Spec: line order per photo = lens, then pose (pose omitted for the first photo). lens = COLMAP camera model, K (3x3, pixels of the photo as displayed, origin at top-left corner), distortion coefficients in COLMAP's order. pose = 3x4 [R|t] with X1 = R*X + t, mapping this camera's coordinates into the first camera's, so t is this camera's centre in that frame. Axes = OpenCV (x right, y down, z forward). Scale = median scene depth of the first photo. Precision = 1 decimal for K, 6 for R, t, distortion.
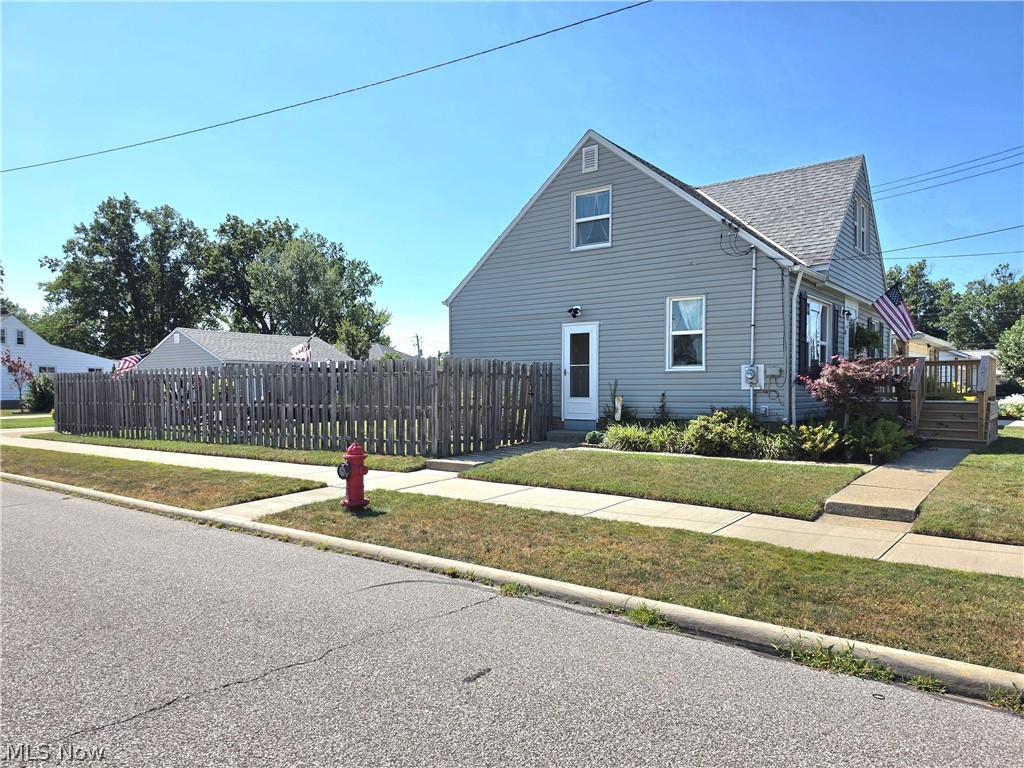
lens RADIAL K [[688.8, 0, 512.0], [0, 688.8, 384.0], [0, 0, 1]] dist [0.137653, -0.230381]
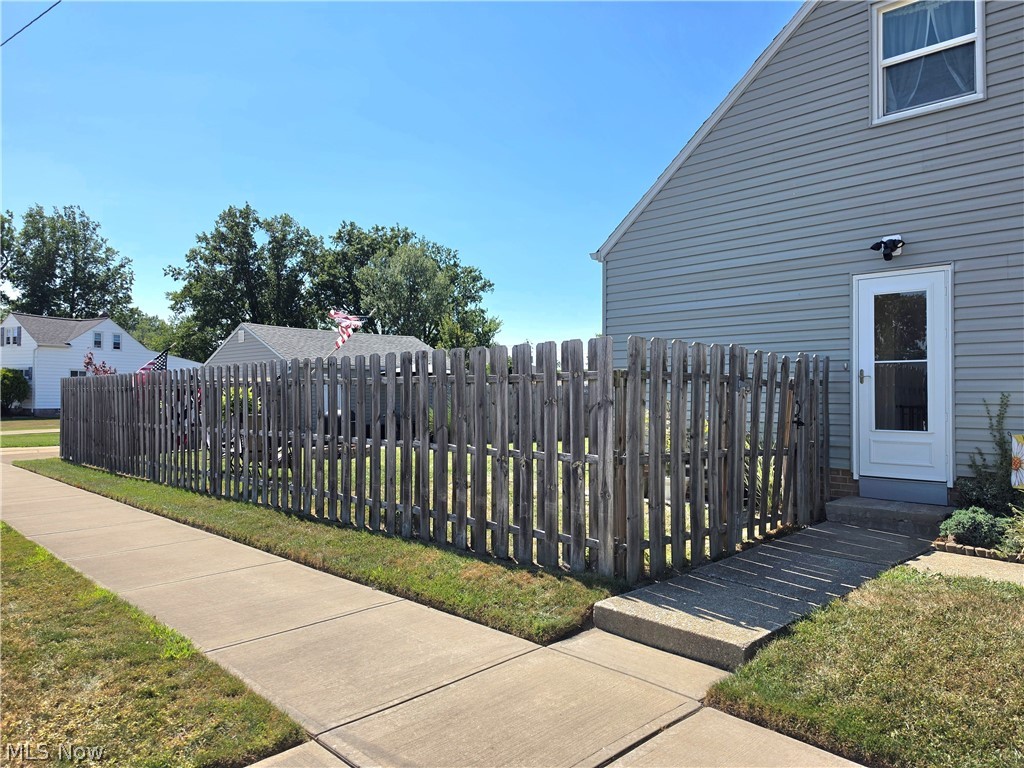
lens RADIAL K [[688.8, 0, 512.0], [0, 688.8, 384.0], [0, 0, 1]] dist [0.137653, -0.230381]
pose [[0.987588, 0.004808, -0.156991, -0.012431], [-0.006848, 0.999899, -0.012457, -0.000616], [0.156915, 0.013377, 0.987522, 0.070273]]
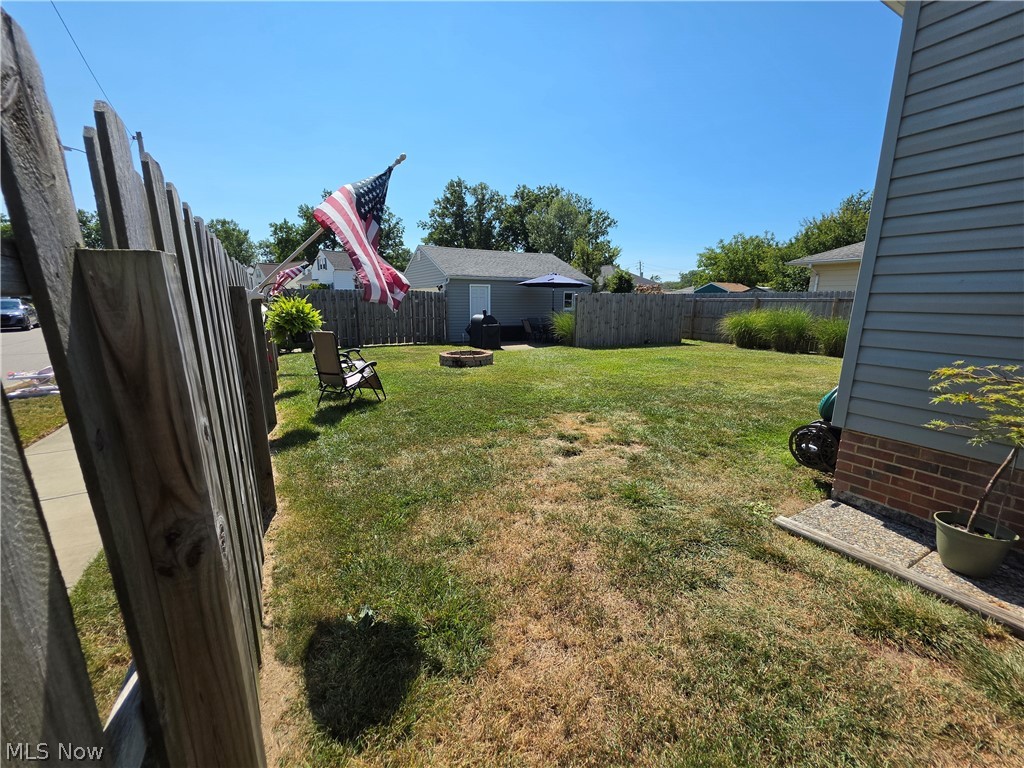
lens RADIAL K [[413.2, 0, 508.2], [0, 413.2, 385.1], [0, 0, 1]] dist [-0.001441, -0.000428]
pose [[0.909368, 0.091514, -0.405801, -0.019617], [-0.004639, 0.977673, 0.210082, -0.001546], [0.415966, -0.189159, 0.889489, 0.109560]]
